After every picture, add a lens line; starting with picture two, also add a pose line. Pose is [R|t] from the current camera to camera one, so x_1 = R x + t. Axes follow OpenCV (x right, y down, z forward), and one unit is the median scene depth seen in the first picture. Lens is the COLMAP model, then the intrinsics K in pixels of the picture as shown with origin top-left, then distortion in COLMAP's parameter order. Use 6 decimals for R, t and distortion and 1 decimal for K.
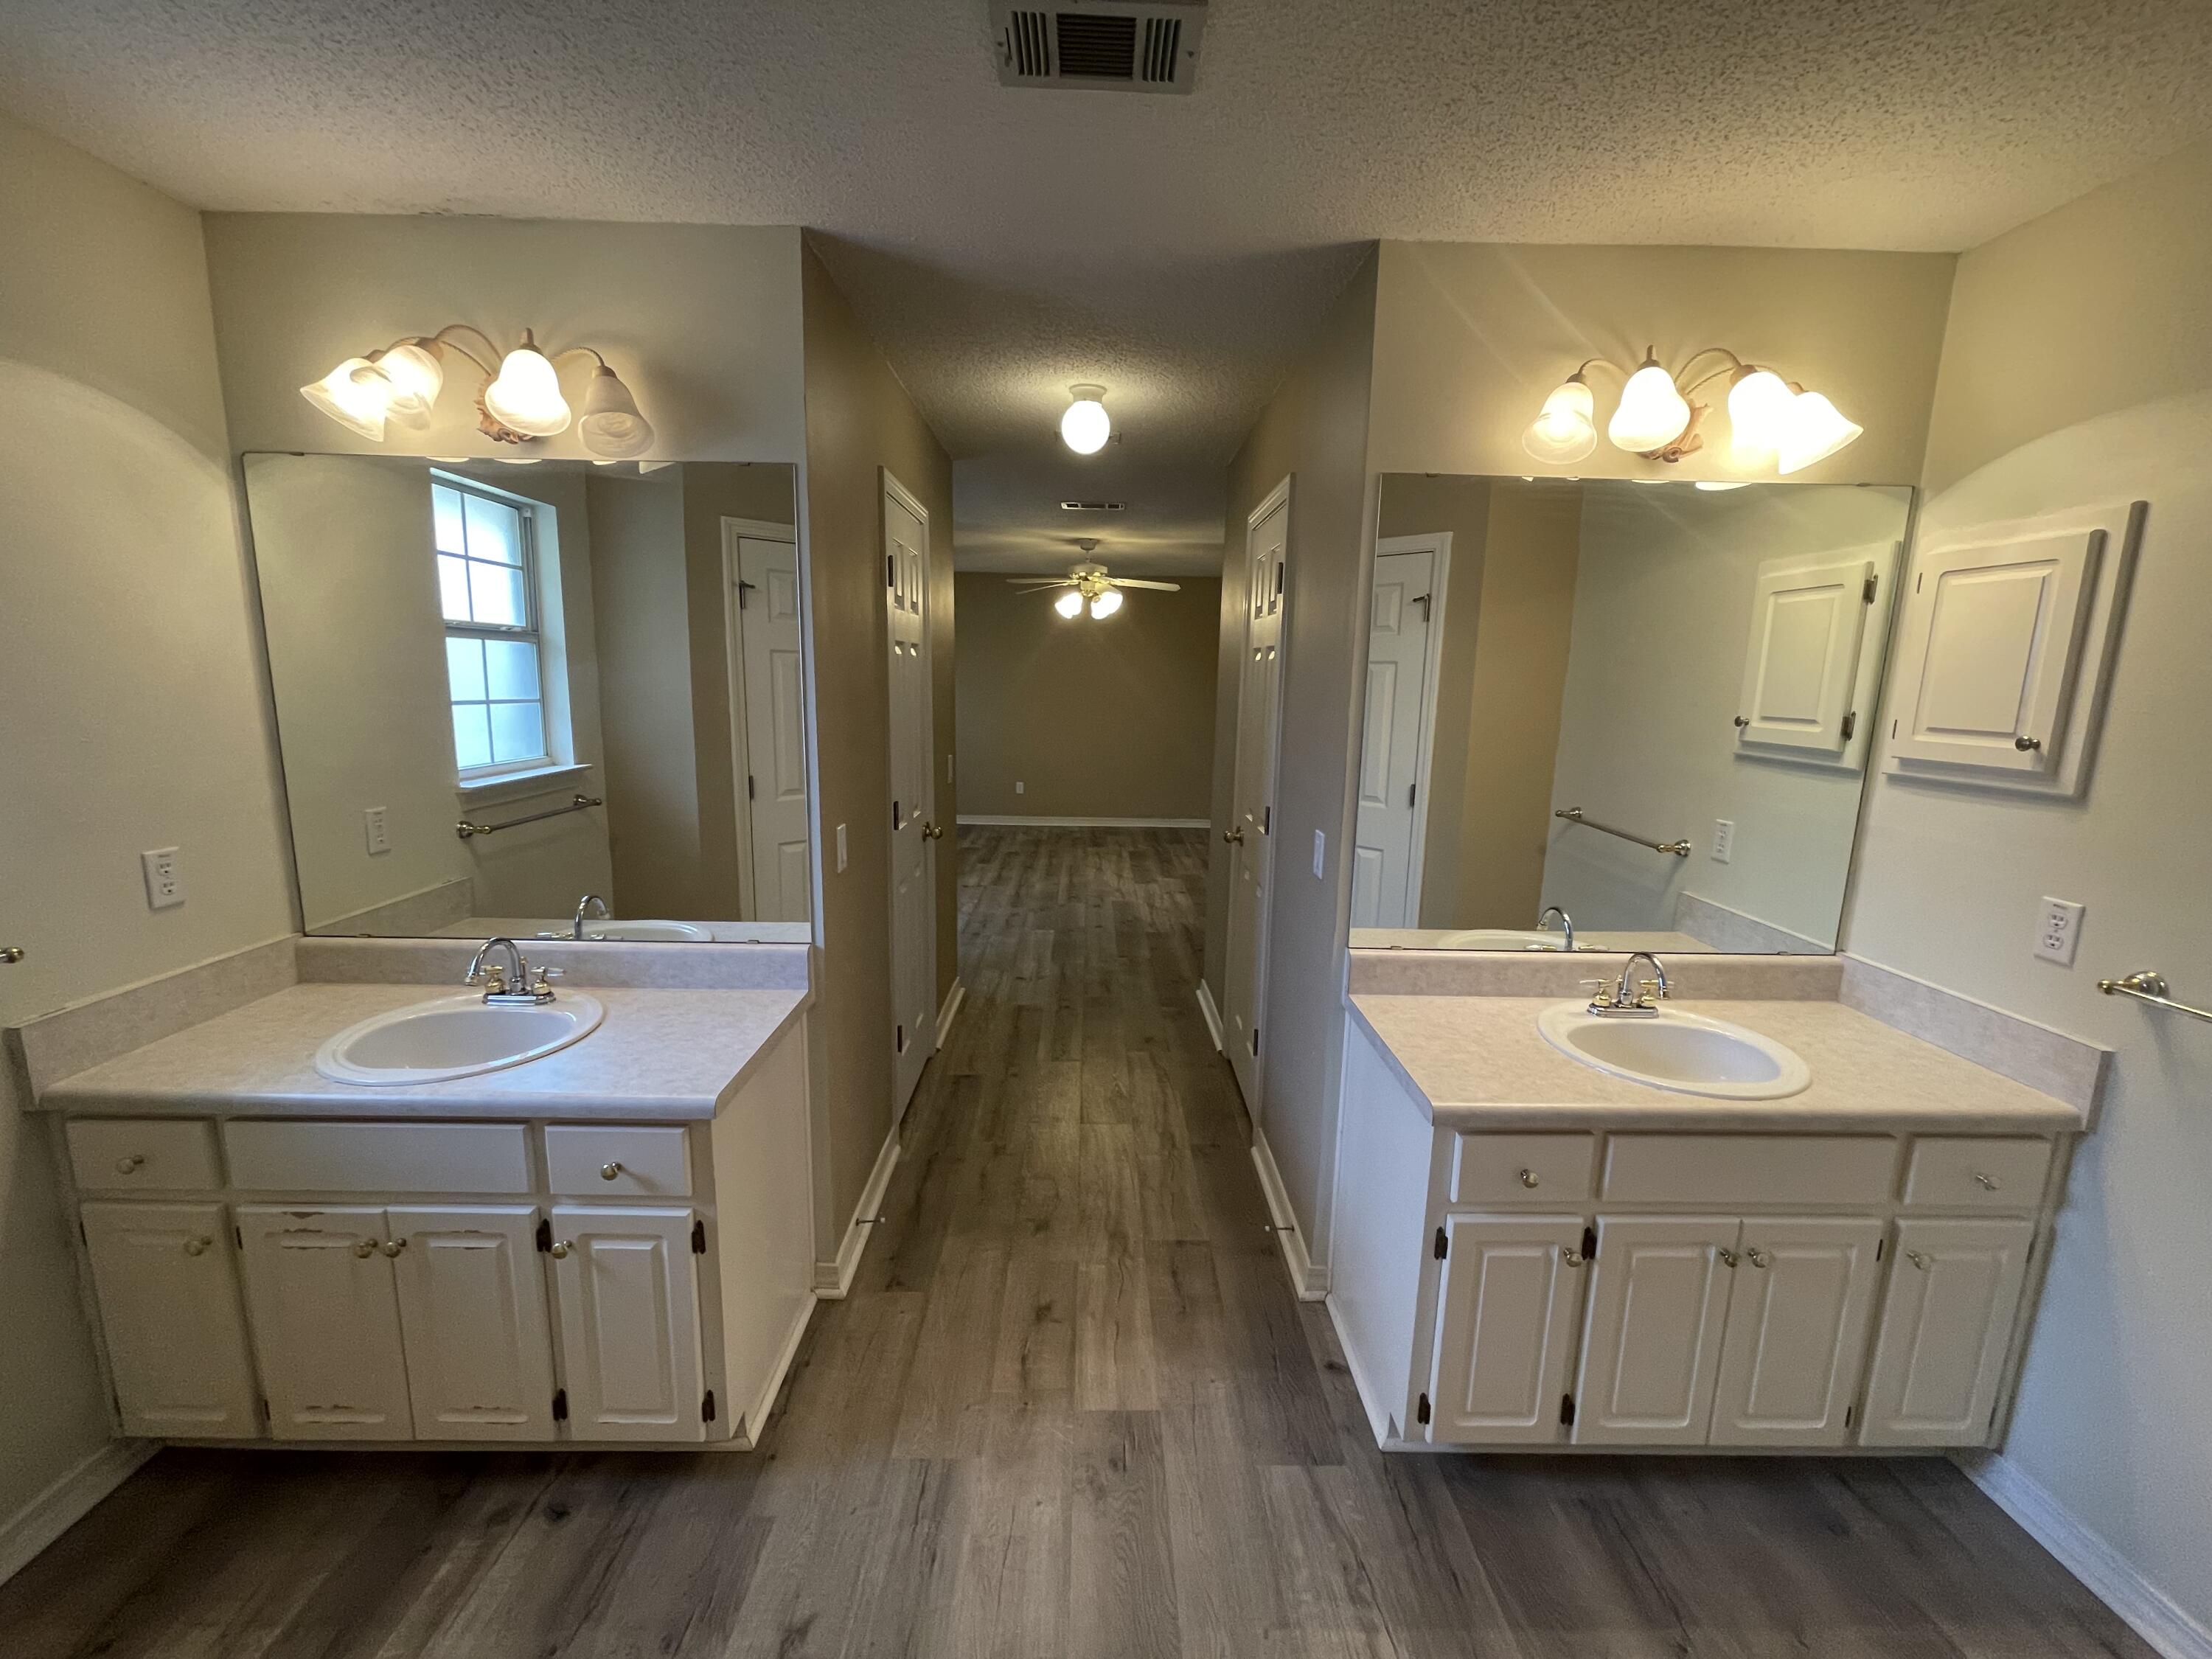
lens RADIAL K [[897.0, 0, 1105.1], [0, 897.0, 827.9], [0, 0, 1]] dist [0.004907, 0.001718]
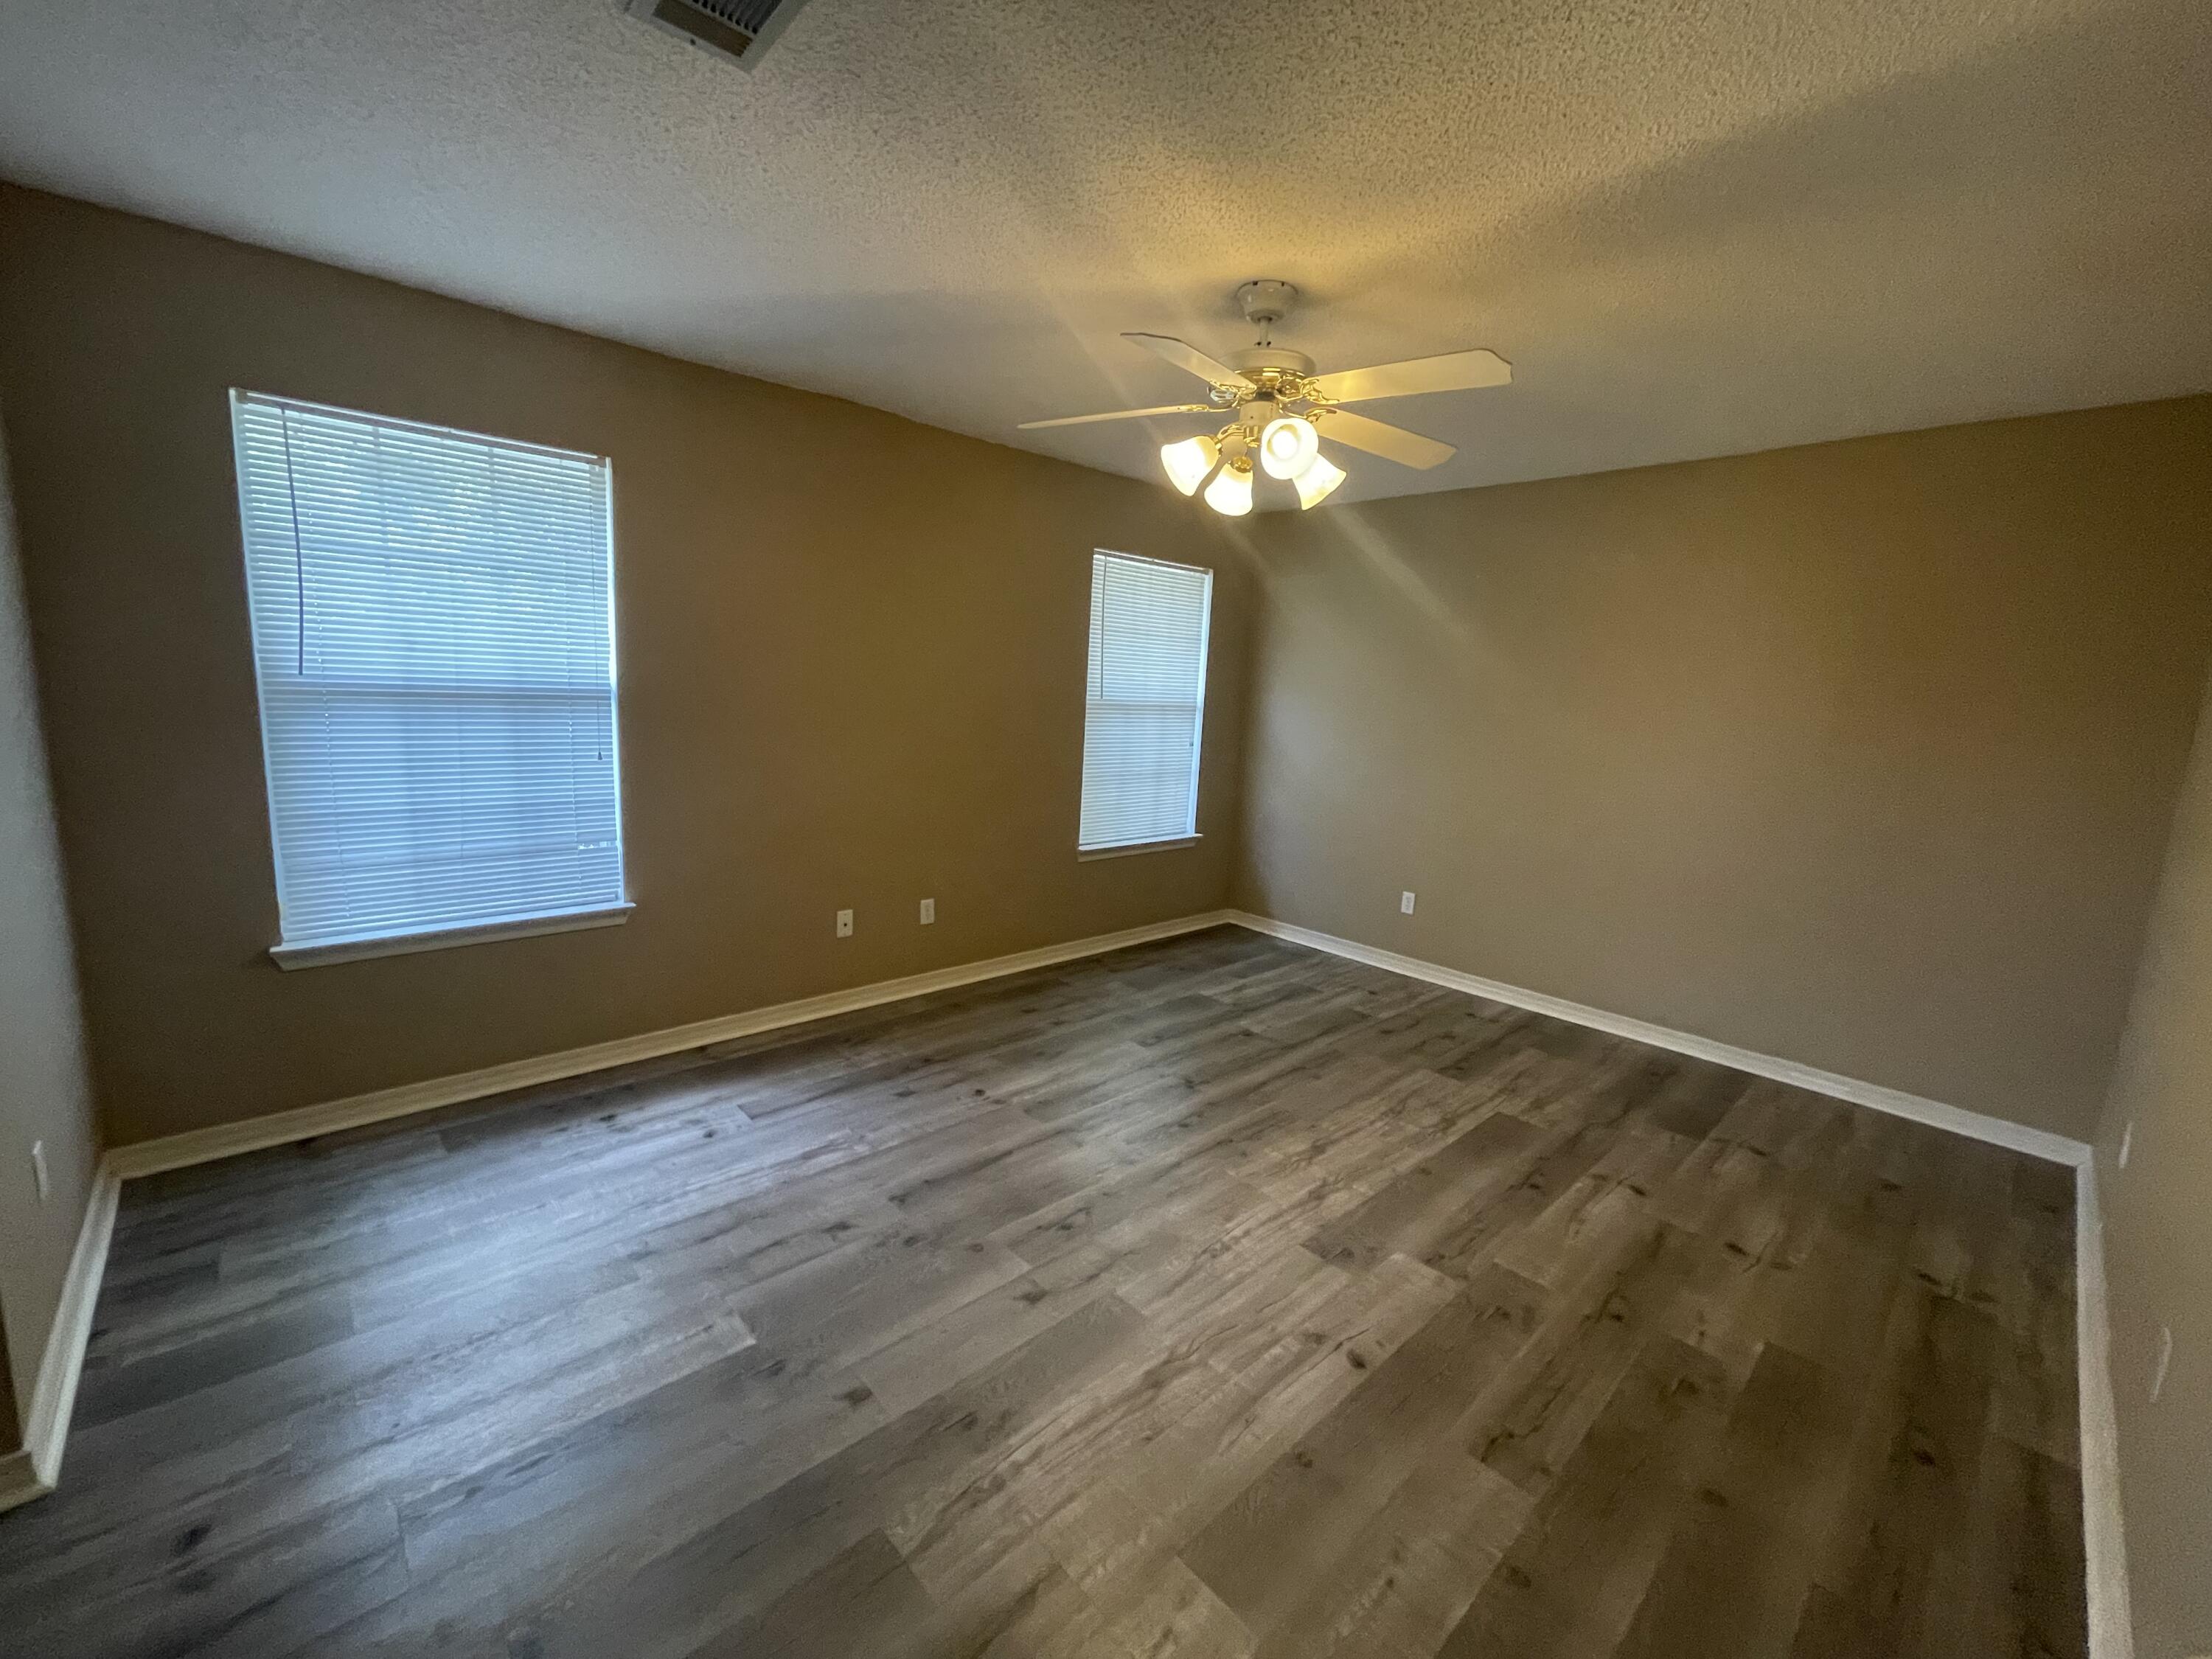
lens RADIAL K [[897.0, 0, 1106.7], [0, 897.0, 825.5], [0, 0, 1]] dist [0.004907, 0.001718]
pose [[0.678991, 0.132053, -0.722173, 0.208420], [-0.163975, 0.986118, 0.026146, -0.096145], [0.715600, 0.100665, 0.691218, 0.654531]]
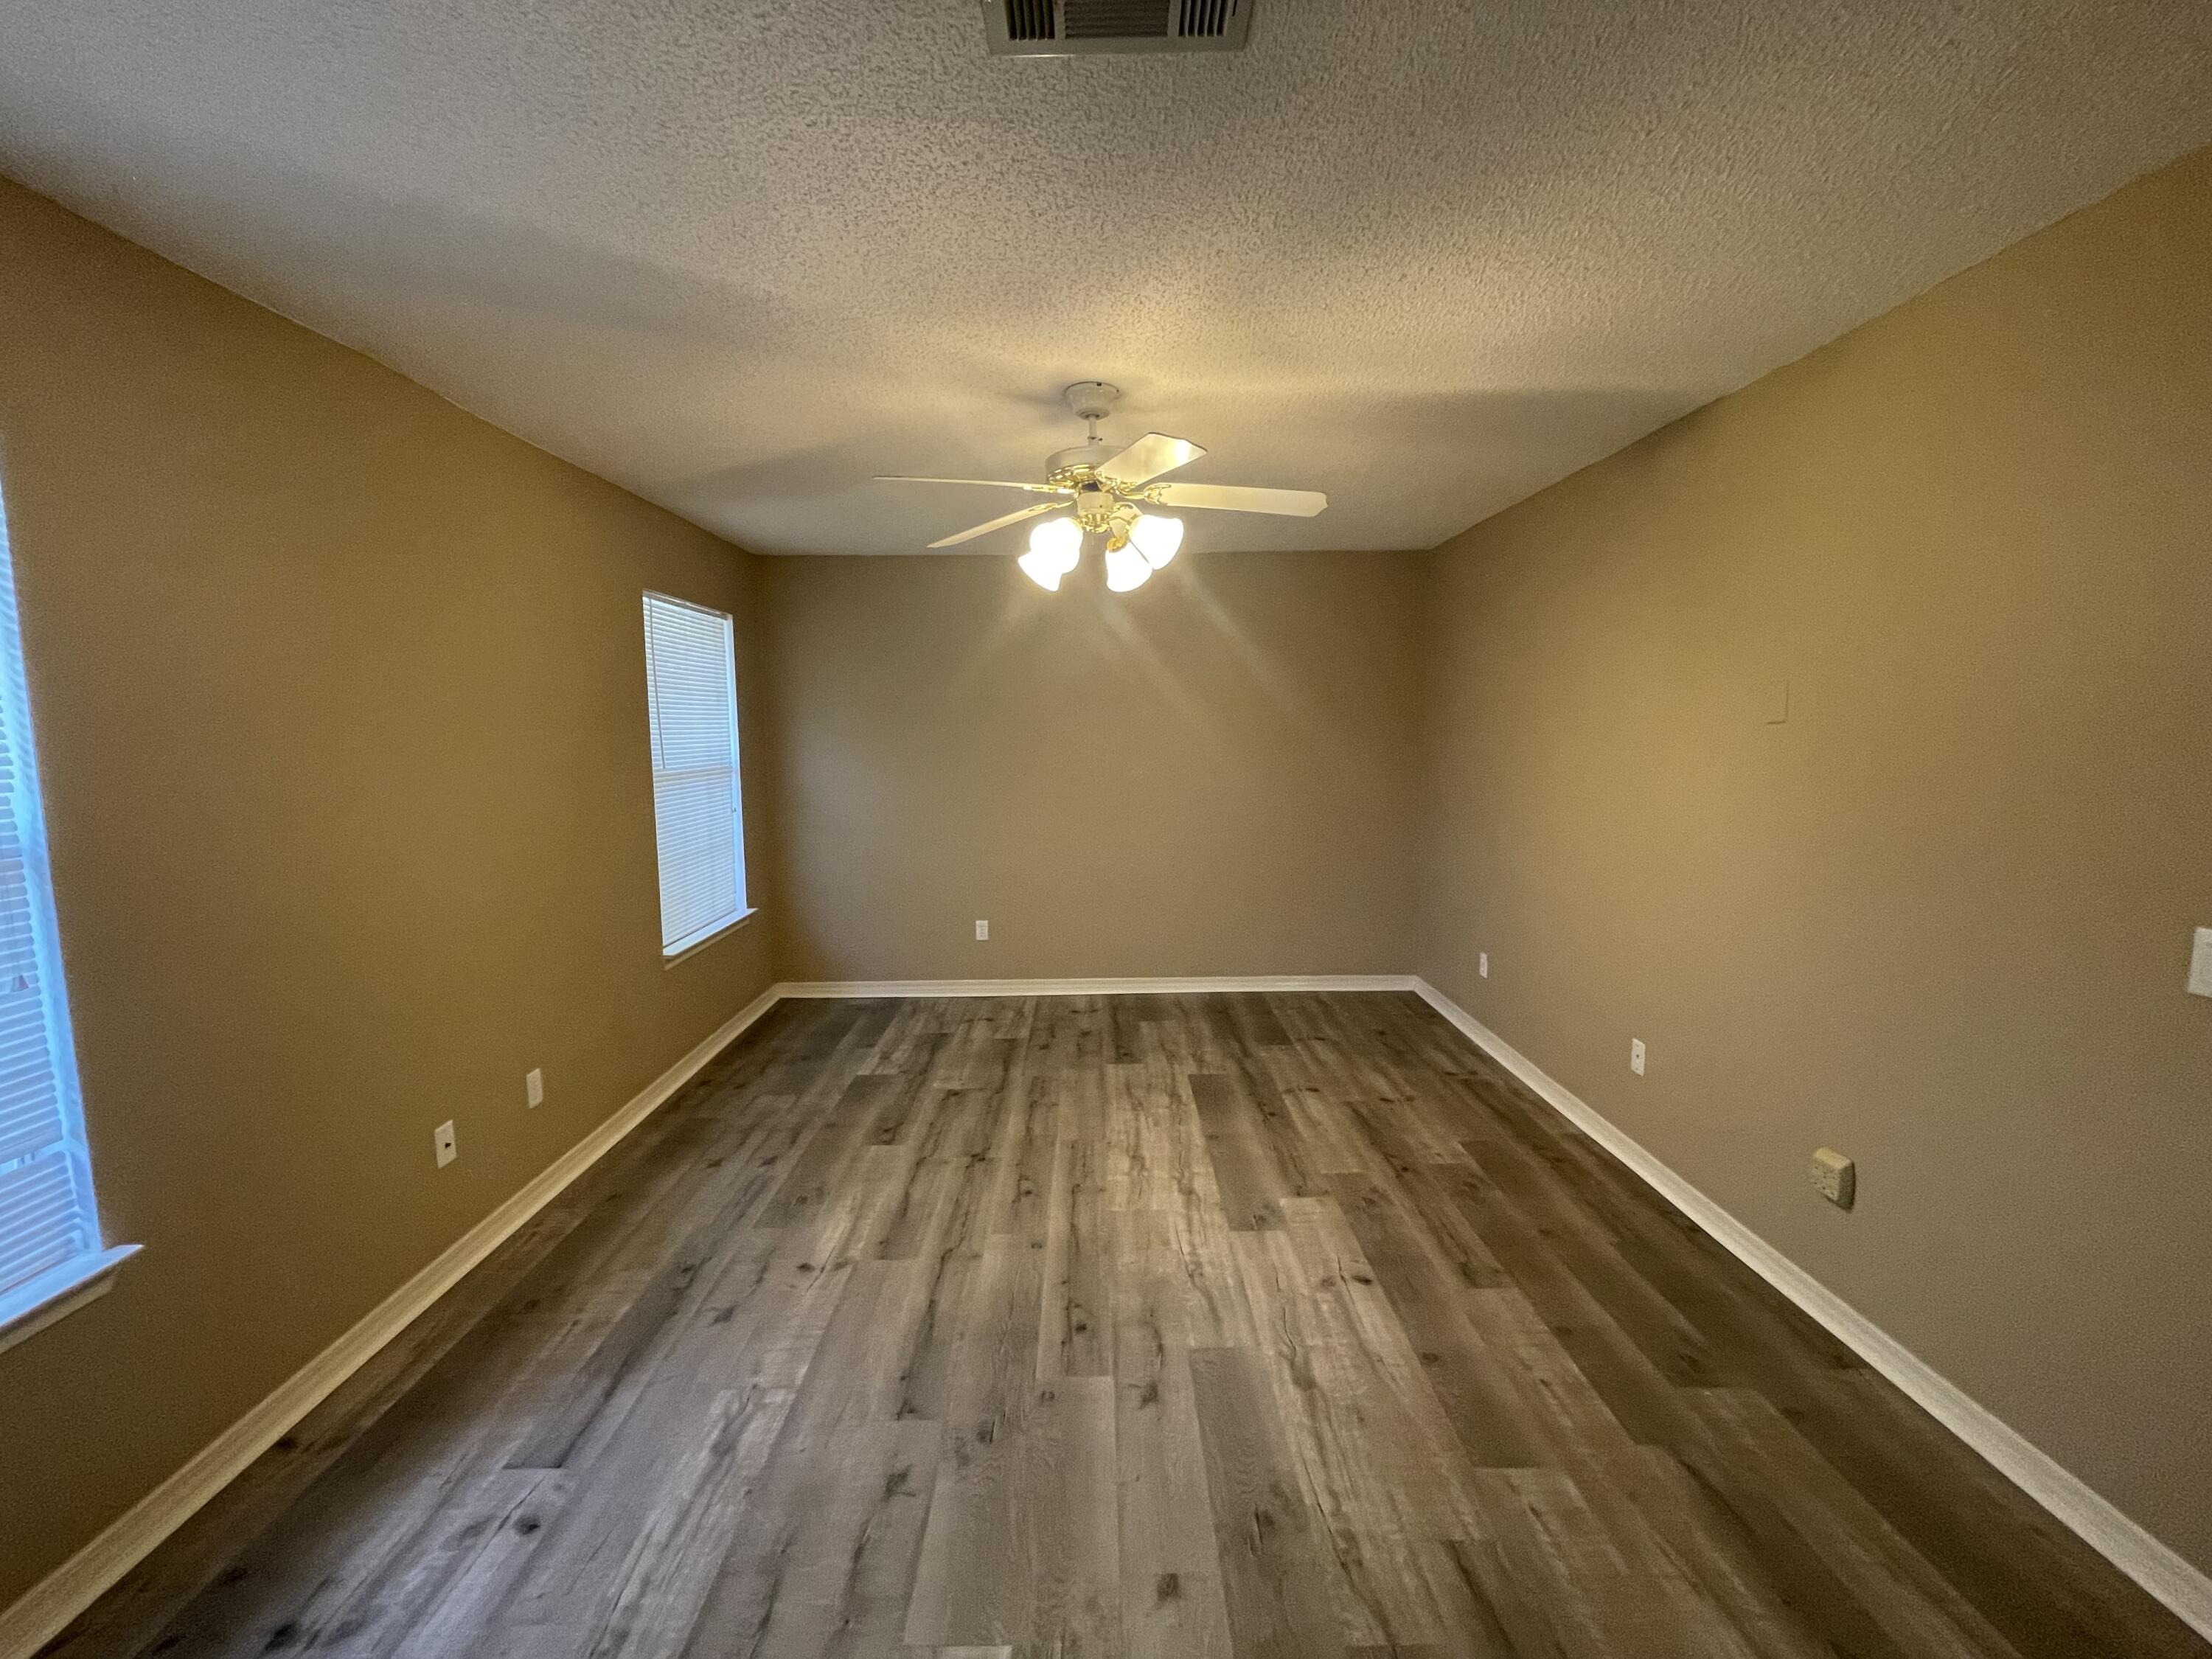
lens RADIAL K [[897.0, 0, 1107.3], [0, 897.0, 819.0], [0, 0, 1]] dist [0.004907, 0.001718]
pose [[0.999603, -0.027874, -0.004120, -0.015135], [0.027515, 0.997145, -0.070317, -0.094163], [0.006068, 0.070176, 0.997516, 0.556944]]
